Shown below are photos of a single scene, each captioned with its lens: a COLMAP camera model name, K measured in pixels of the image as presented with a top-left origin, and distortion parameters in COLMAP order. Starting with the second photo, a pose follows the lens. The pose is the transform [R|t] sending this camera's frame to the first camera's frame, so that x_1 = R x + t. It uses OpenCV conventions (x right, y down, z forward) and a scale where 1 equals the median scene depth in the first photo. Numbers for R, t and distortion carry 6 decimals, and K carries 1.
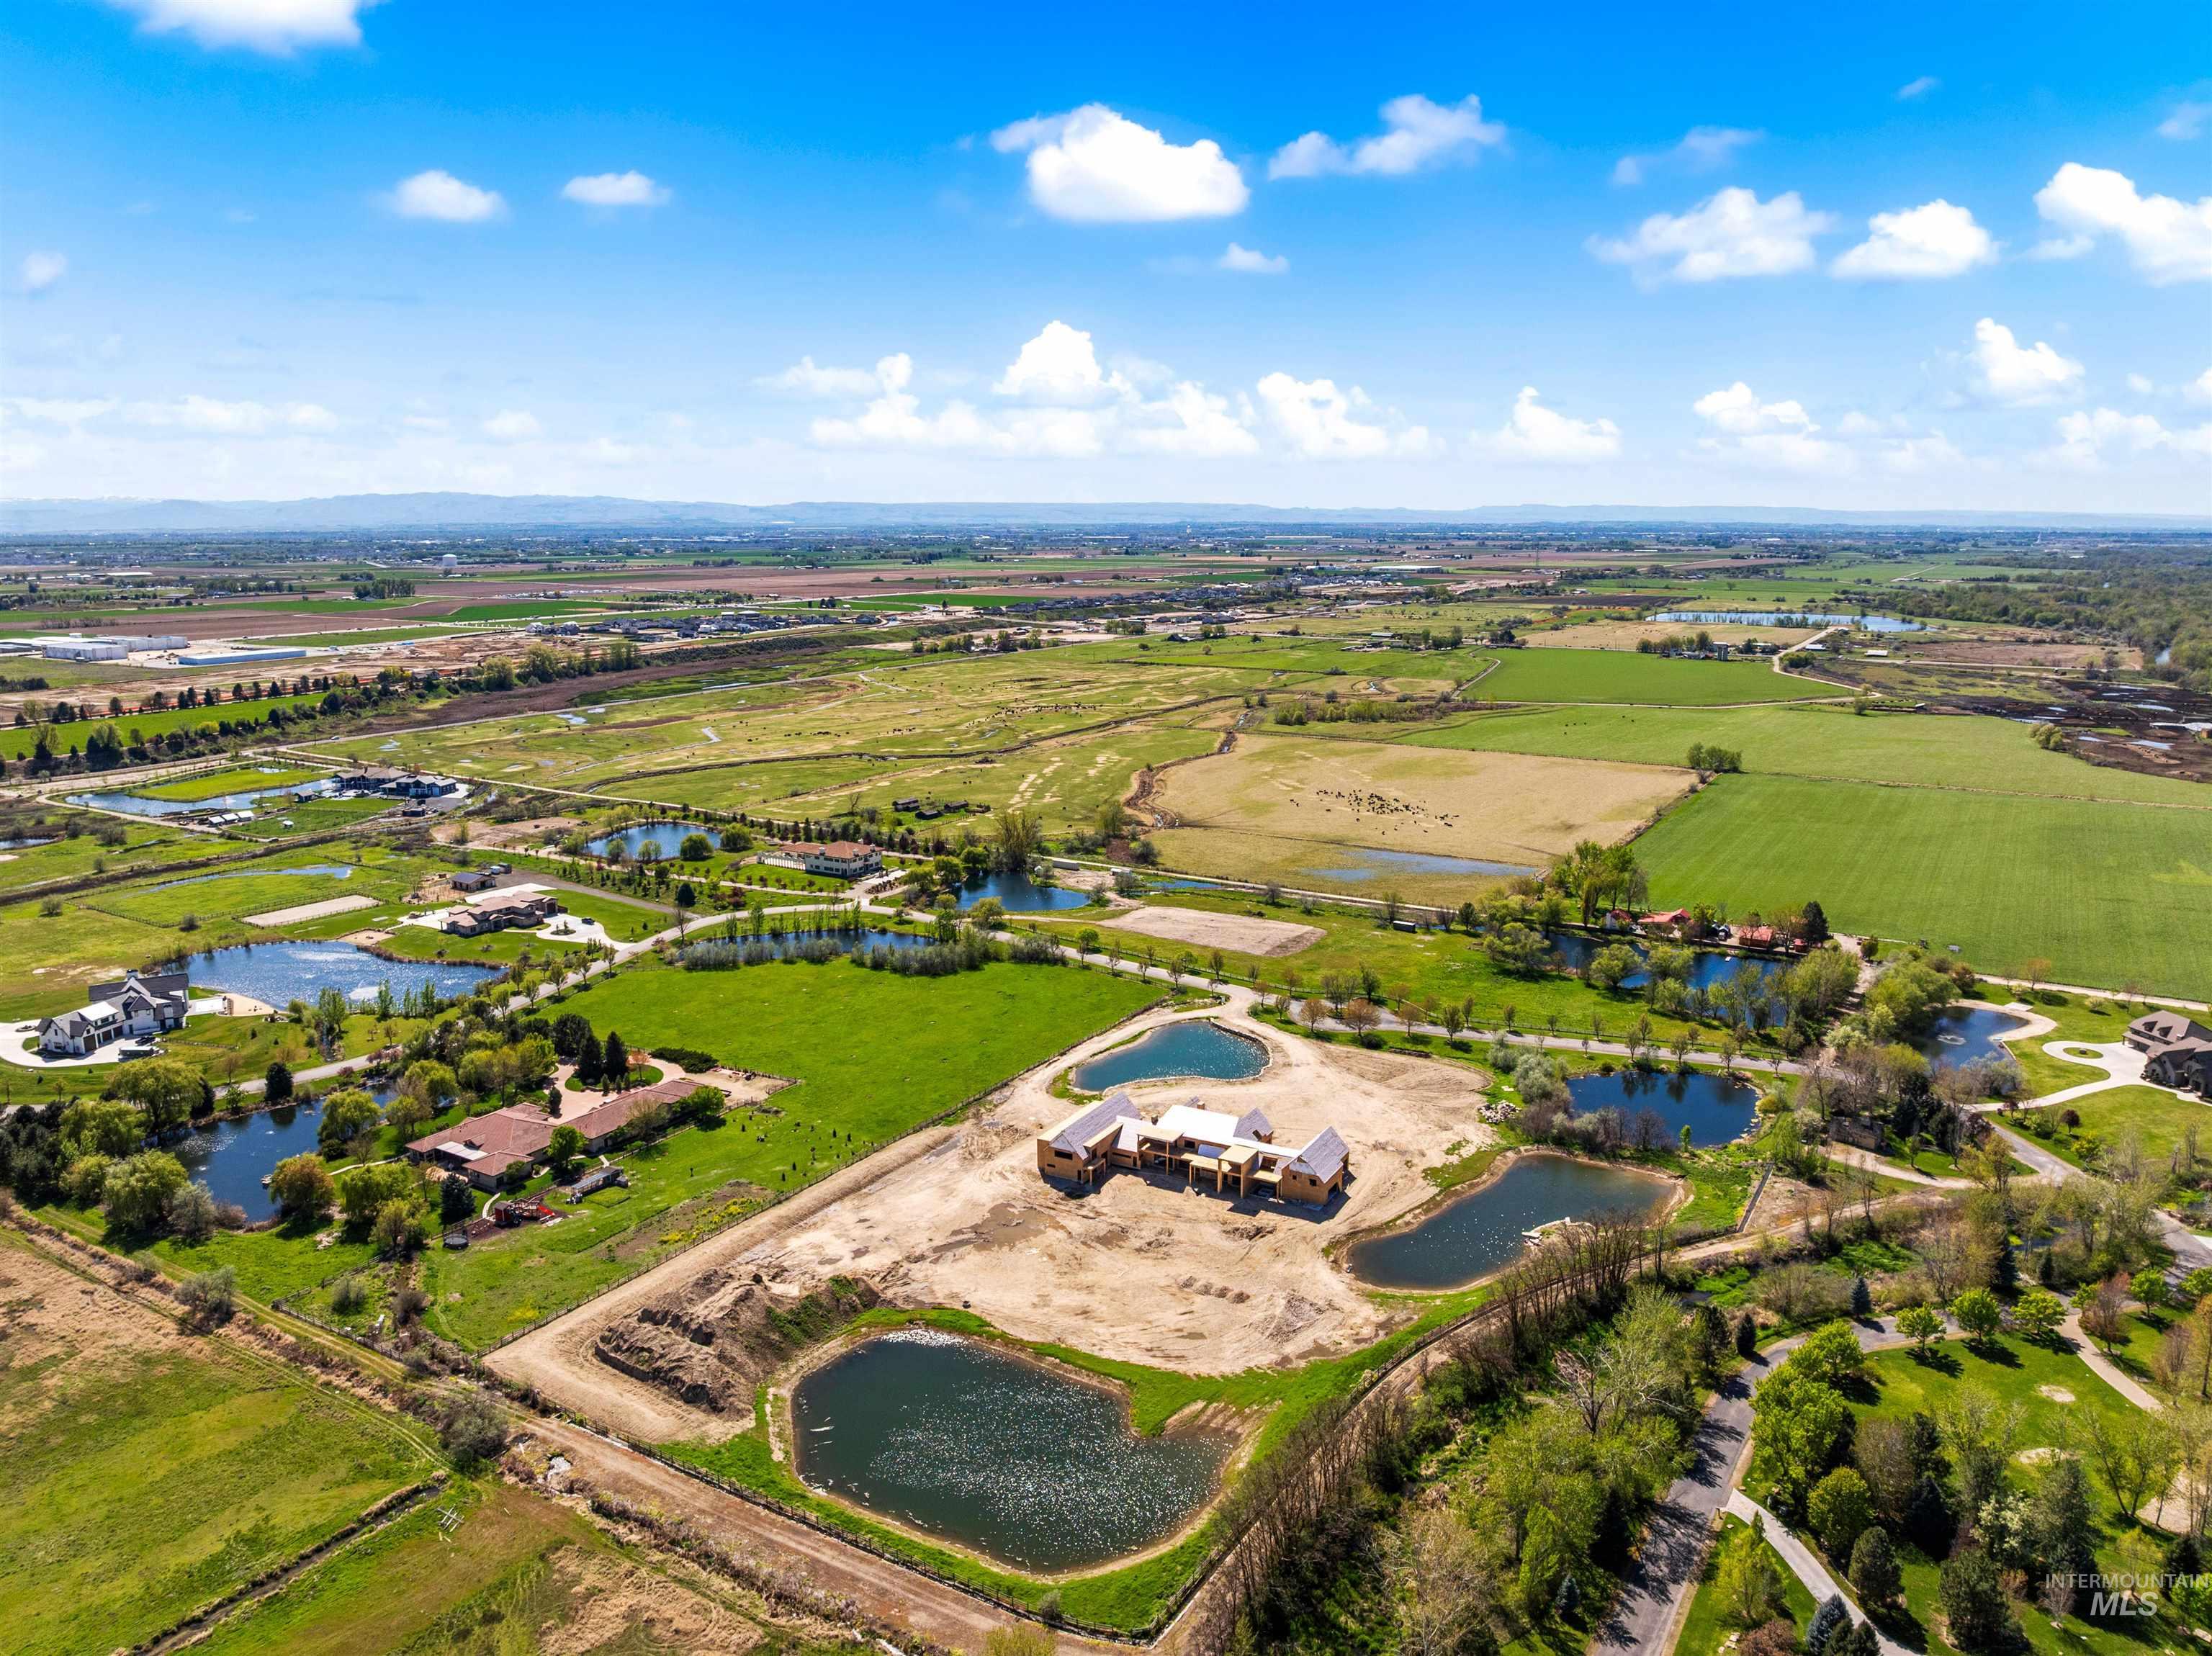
lens RADIAL K [[1565.6, 0, 1101.8], [0, 1565.6, 822.9], [0, 0, 1]] dist [-0.035497, -0.002764]
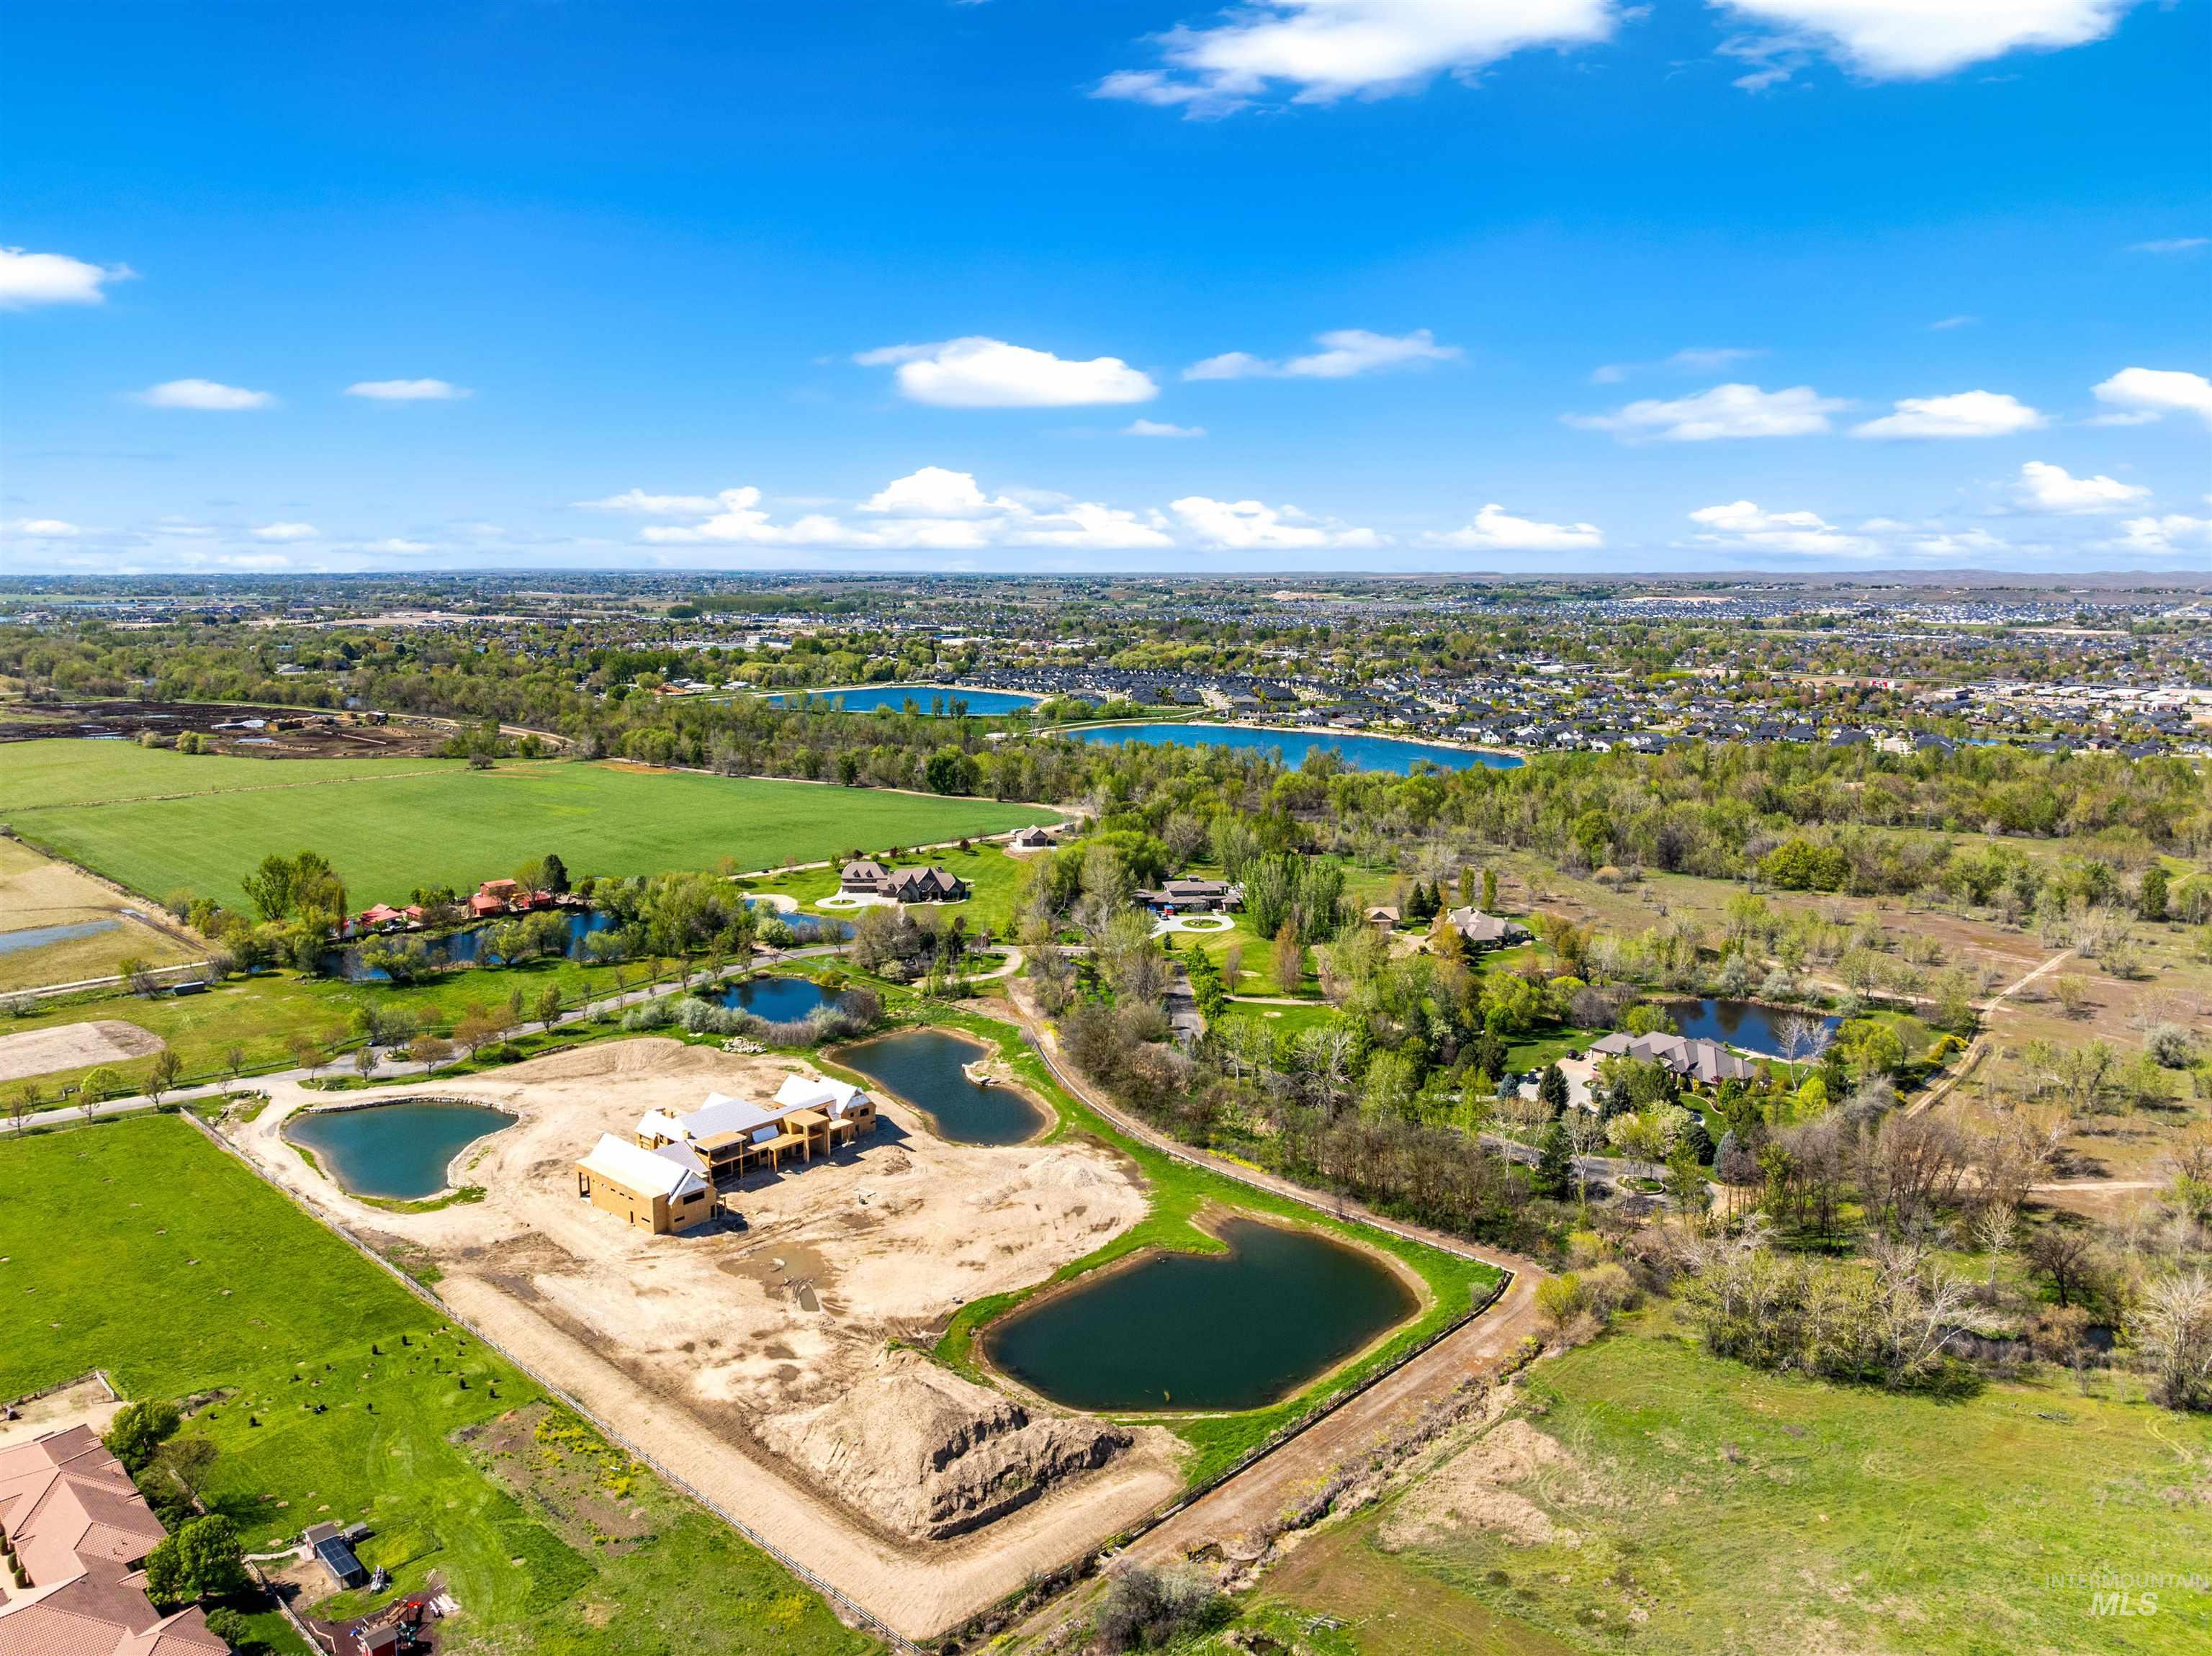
lens RADIAL K [[1583.2, 0, 1101.8], [0, 1583.2, 827.9], [0, 0, 1]] dist [-0.037127, 0.000438]
pose [[0.207004, -0.153288, 0.966257, -0.679683], [0.179374, 0.976854, 0.116541, -0.034644], [-0.961756, 0.149197, 0.229709, 0.507780]]
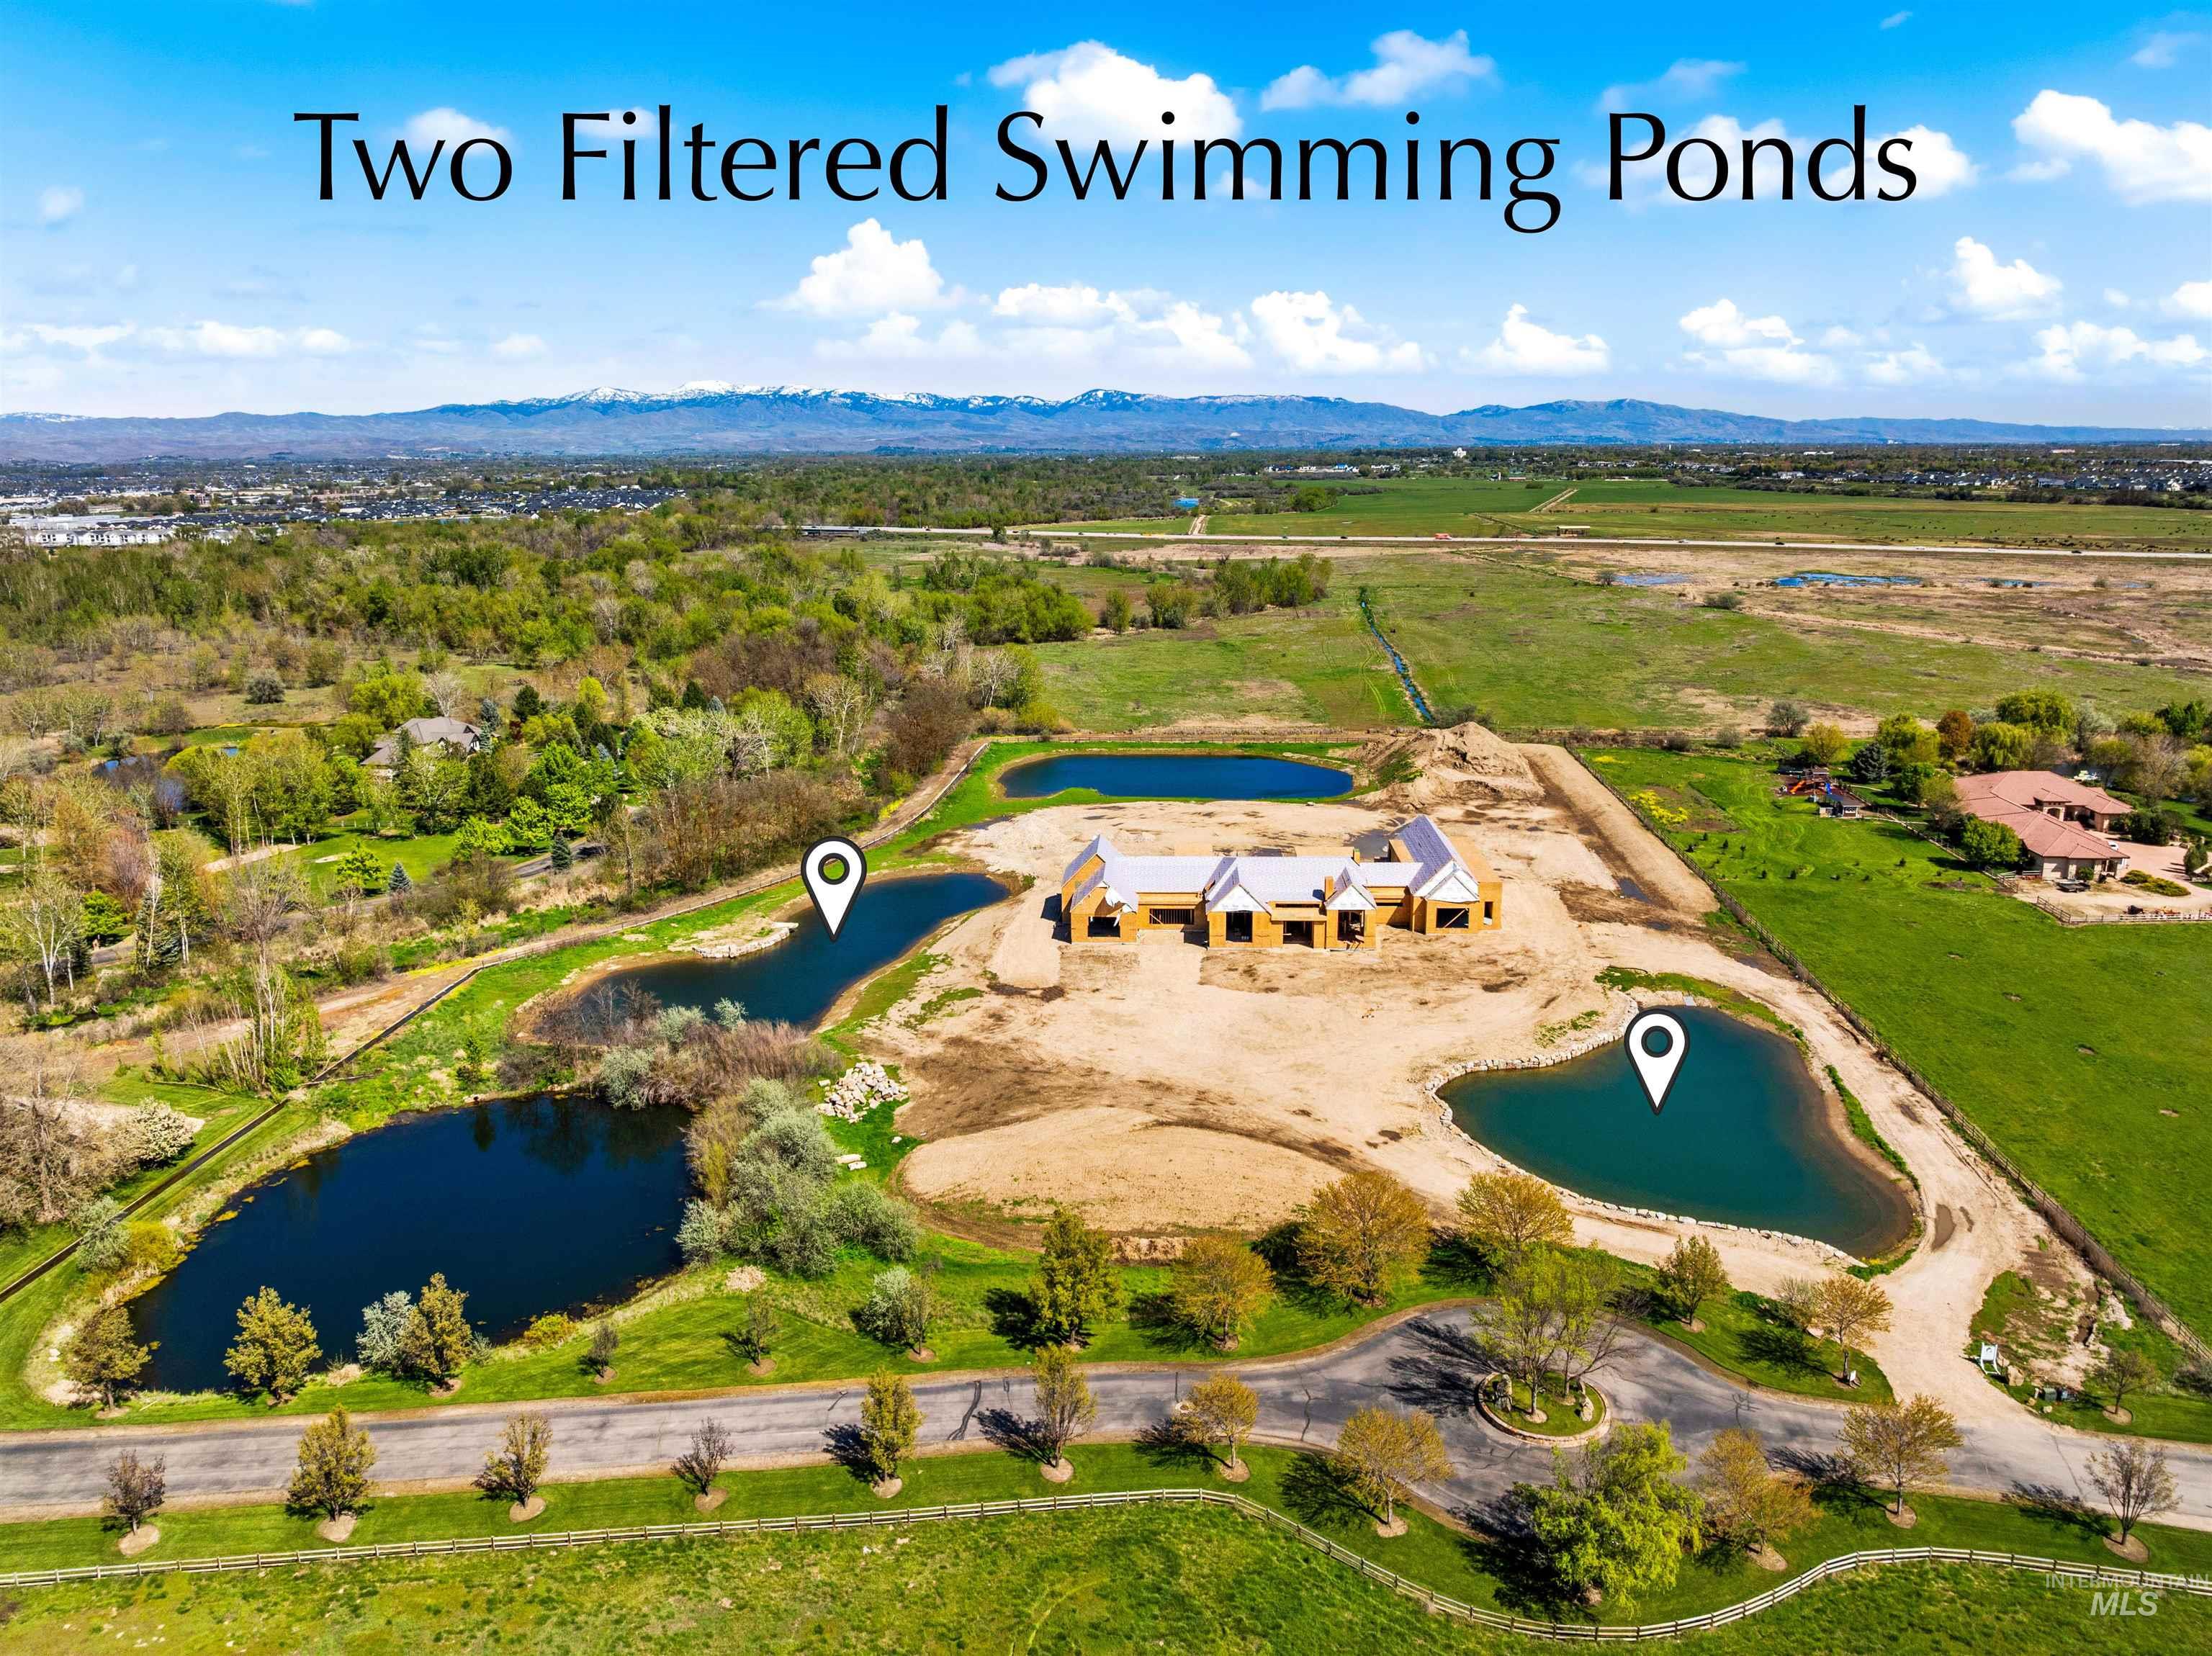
lens RADIAL K [[1553.5, 0, 1105.6], [0, 1553.5, 818.4], [0, 0, 1]] dist [-0.034193, -0.003412]
pose [[-0.893495, 0.117589, -0.433406, 0.373246], [-0.072615, 0.914578, 0.397838, -0.068327], [0.443164, 0.386937, -0.808631, 1.353528]]
